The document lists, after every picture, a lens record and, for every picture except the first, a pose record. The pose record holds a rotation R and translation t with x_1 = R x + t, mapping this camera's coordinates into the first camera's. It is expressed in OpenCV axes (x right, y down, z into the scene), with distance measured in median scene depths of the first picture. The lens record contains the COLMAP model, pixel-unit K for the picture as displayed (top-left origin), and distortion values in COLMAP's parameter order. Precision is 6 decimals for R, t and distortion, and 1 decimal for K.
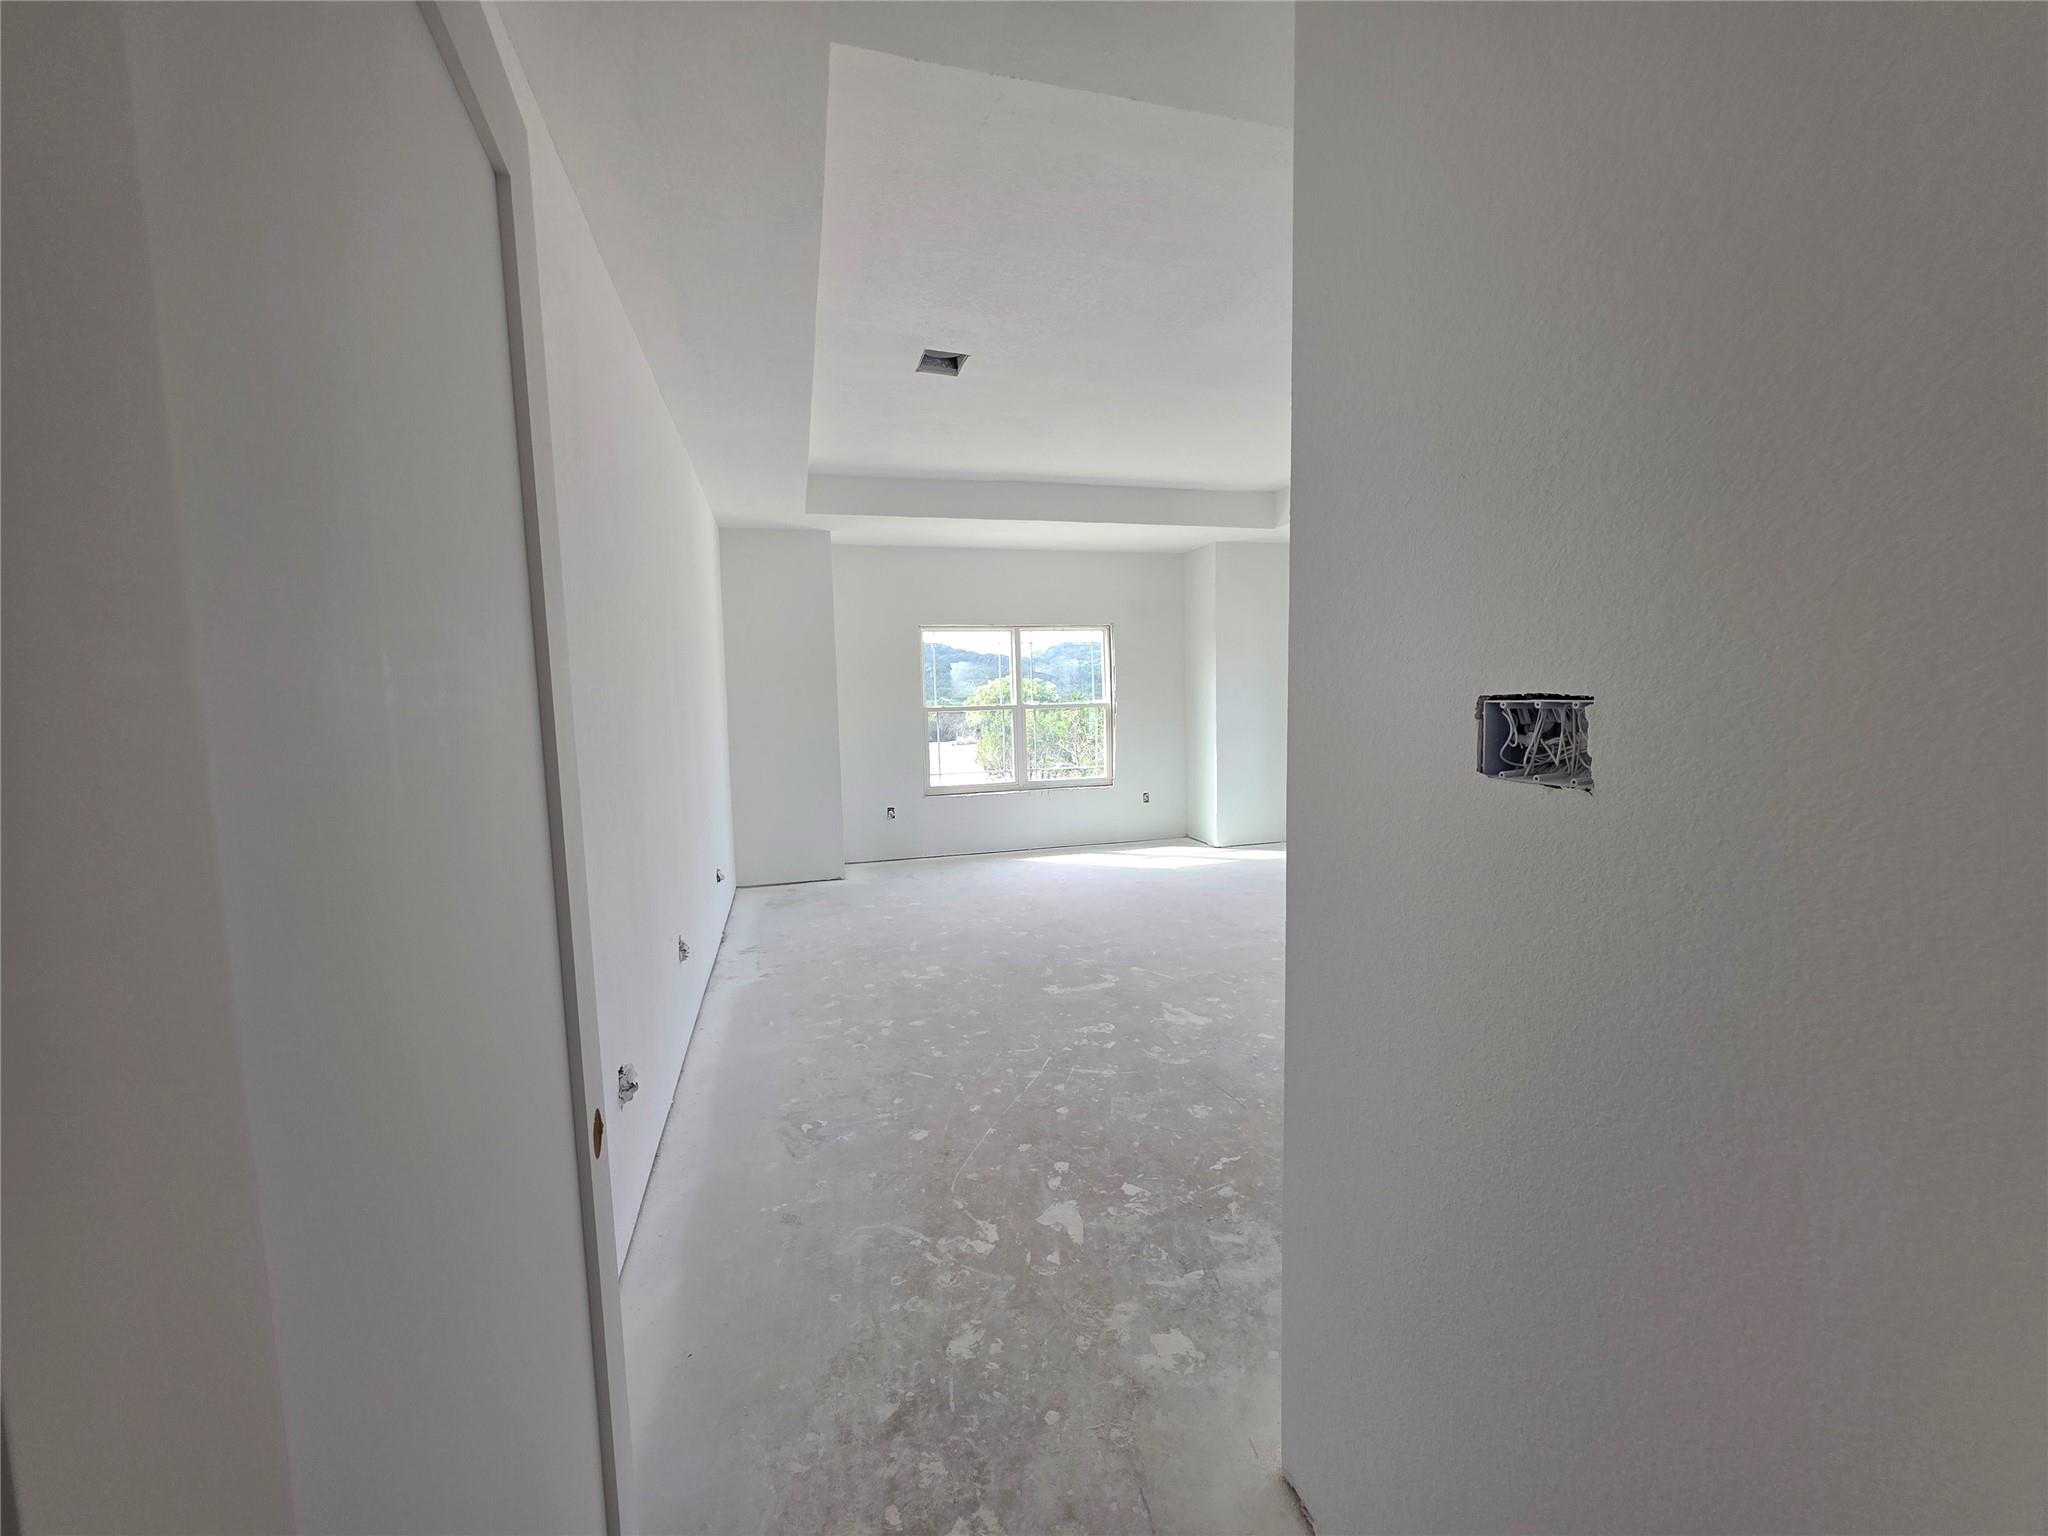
lens RADIAL K [[822.0, 0, 1020.7], [0, 822.0, 767.6], [0, 0, 1]] dist [0.001143, -0.000290]
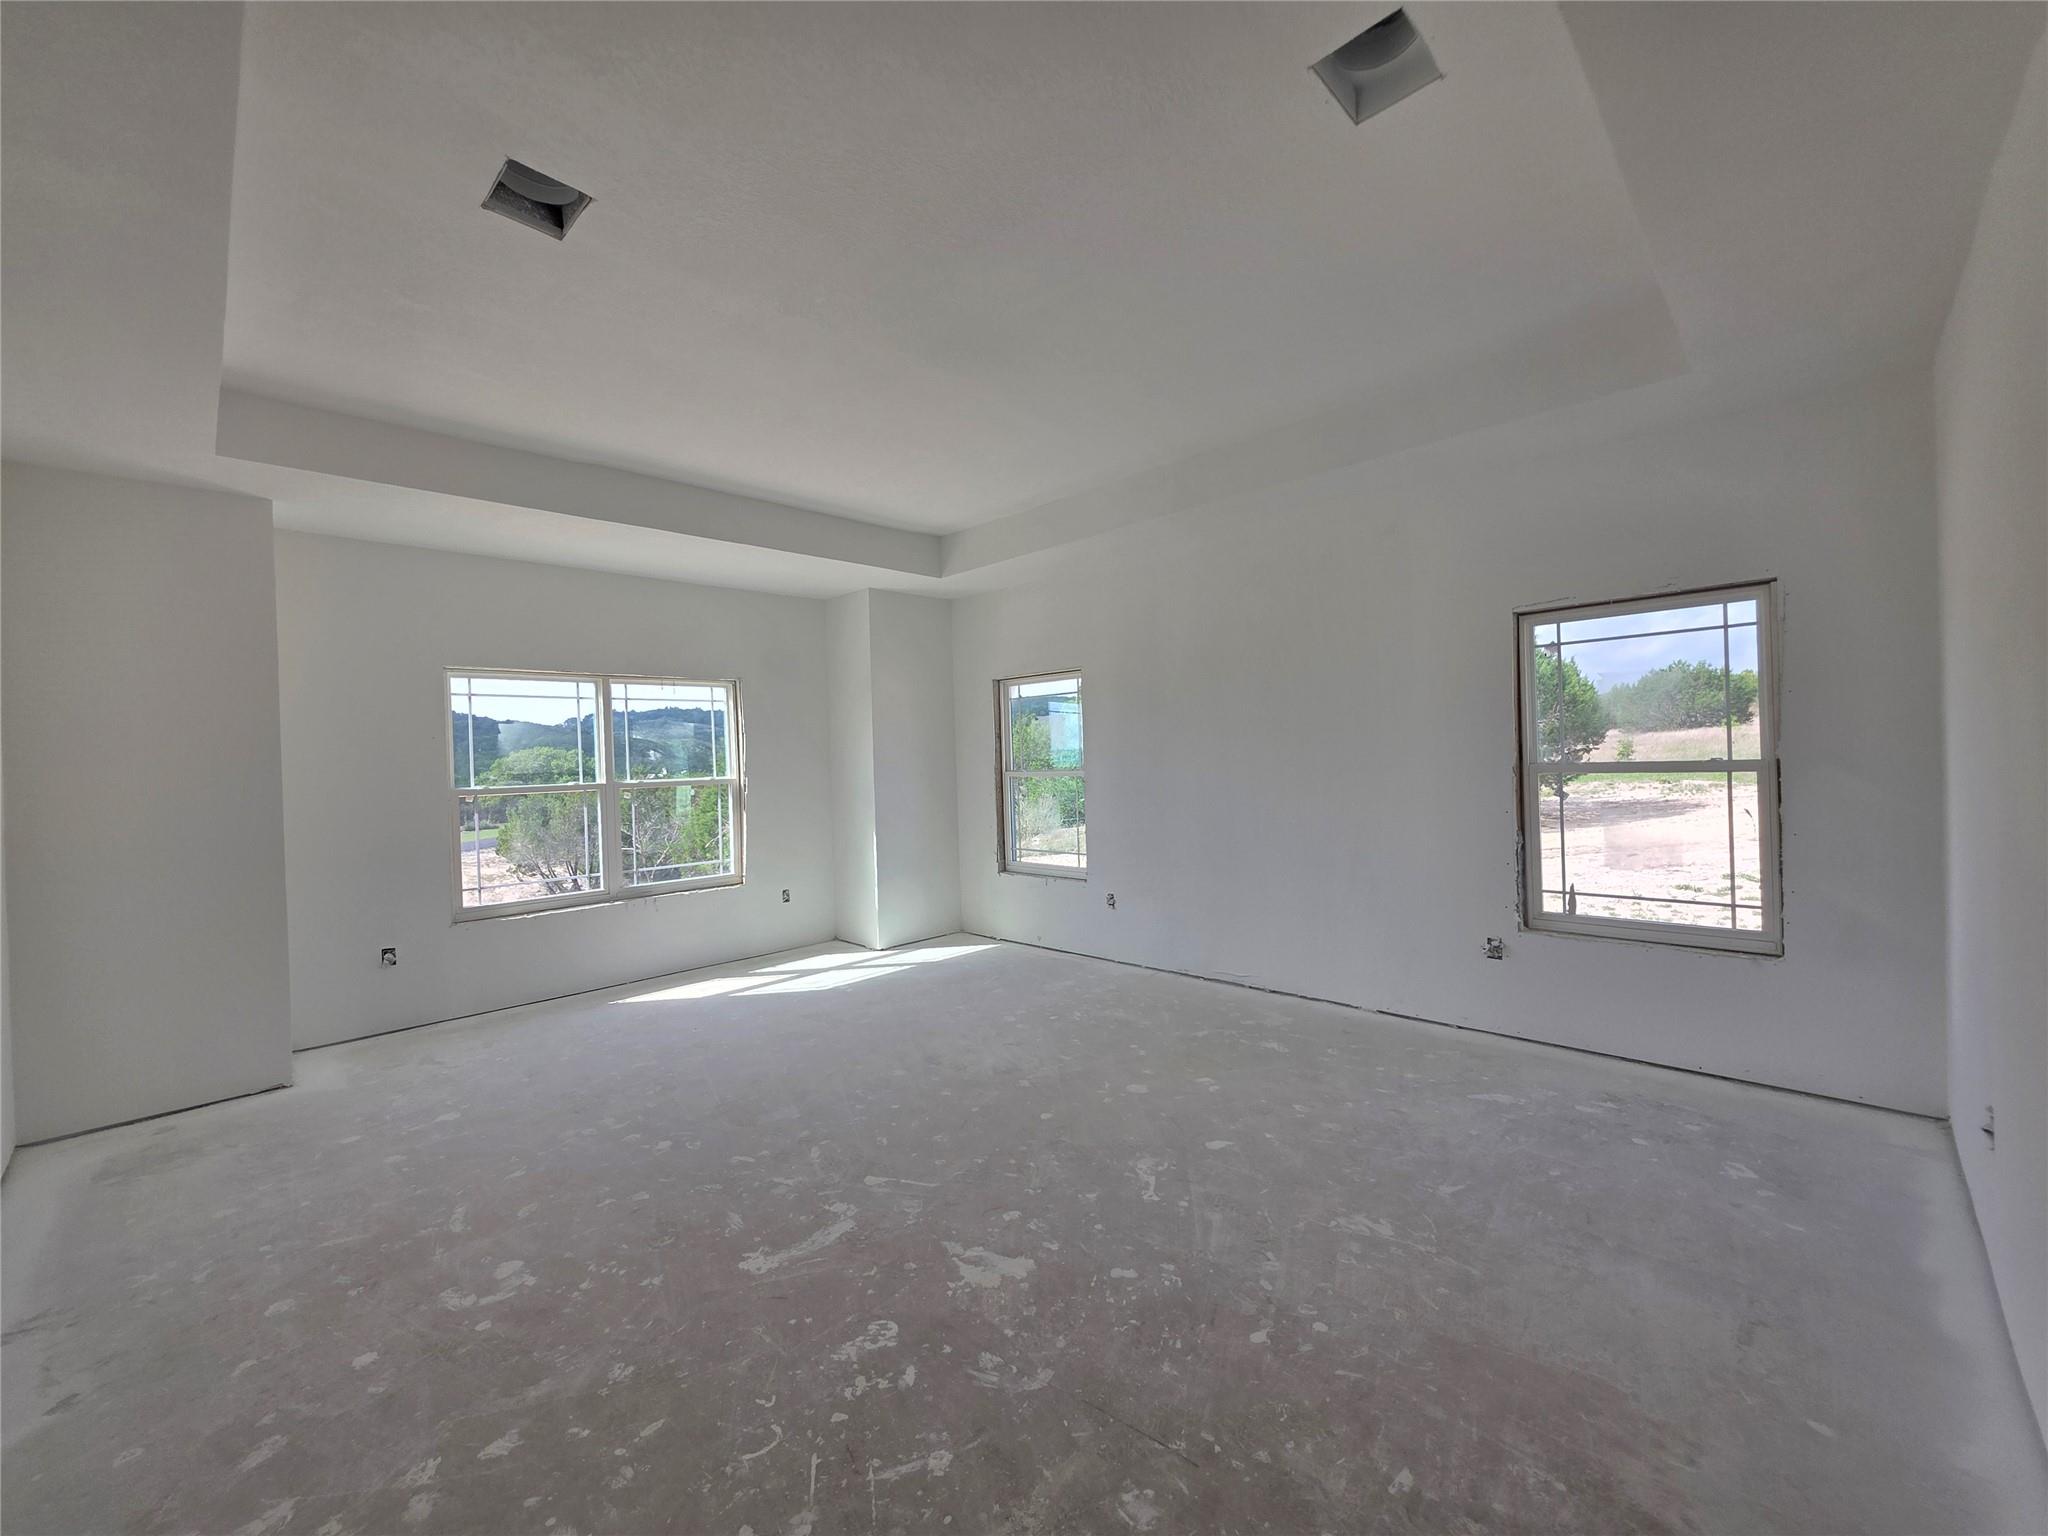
lens RADIAL K [[822.0, 0, 1024.6], [0, 822.0, 768.1], [0, 0, 1]] dist [0.001143, -0.000290]
pose [[0.866467, -0.006690, 0.499189, -0.081202], [0.050334, 0.995986, -0.074018, -0.030807], [-0.496690, 0.089260, 0.863326, 0.329605]]
